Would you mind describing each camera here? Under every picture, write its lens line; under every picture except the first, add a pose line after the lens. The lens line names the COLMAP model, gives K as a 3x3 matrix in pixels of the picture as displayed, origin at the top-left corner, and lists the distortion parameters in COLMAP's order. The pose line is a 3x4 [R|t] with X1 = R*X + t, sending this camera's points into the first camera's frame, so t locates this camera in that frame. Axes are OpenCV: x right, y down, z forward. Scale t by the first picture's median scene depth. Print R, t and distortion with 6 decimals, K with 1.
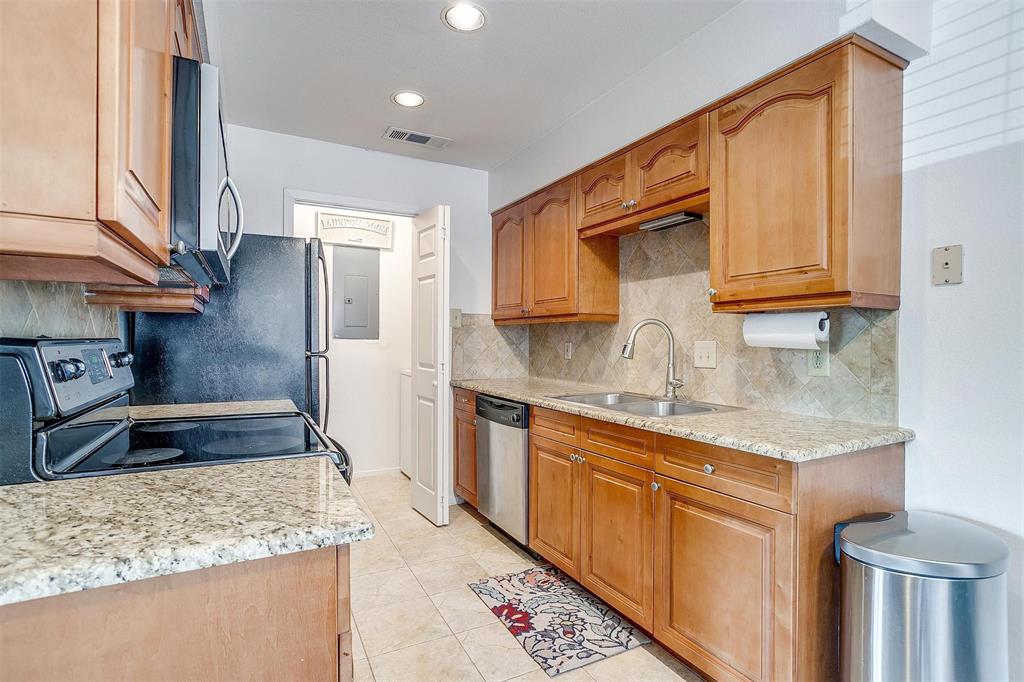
lens RADIAL K [[470.5, 0, 528.7], [0, 470.5, 338.4], [0, 0, 1]] dist [-0.050467, 0.023482]
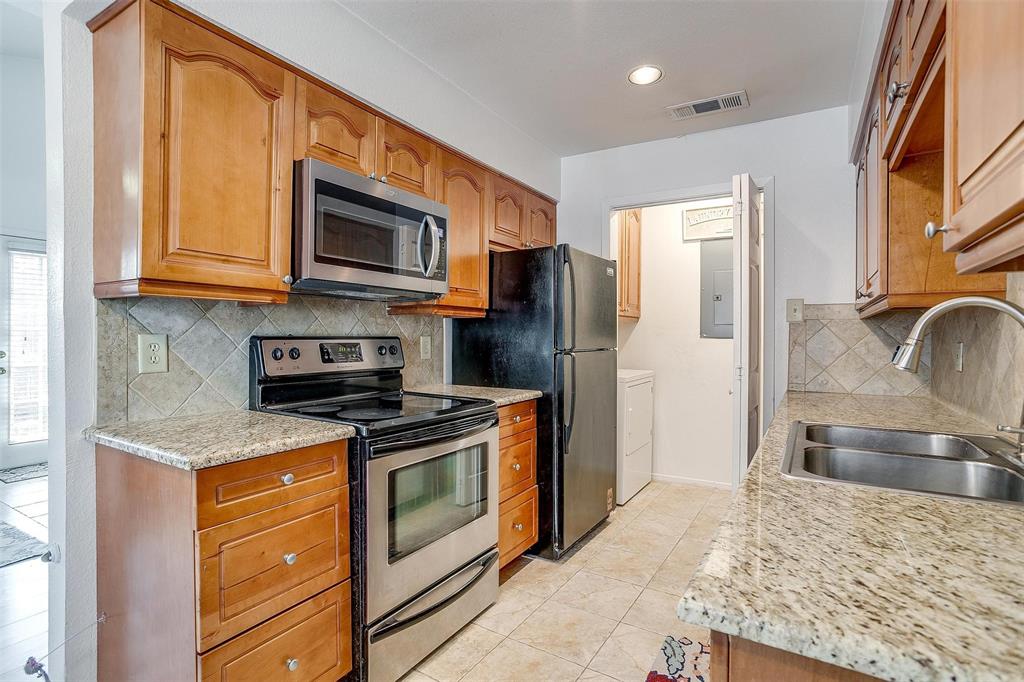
lens RADIAL K [[487.3, 0, 537.5], [0, 487.3, 335.8], [0, 0, 1]] dist [-0.053044, 0.026734]
pose [[0.533606, -0.005717, -0.845714, 0.622767], [0.000909, 0.999980, -0.006186, 0.005386], [0.845733, 0.002532, 0.533601, 0.463976]]
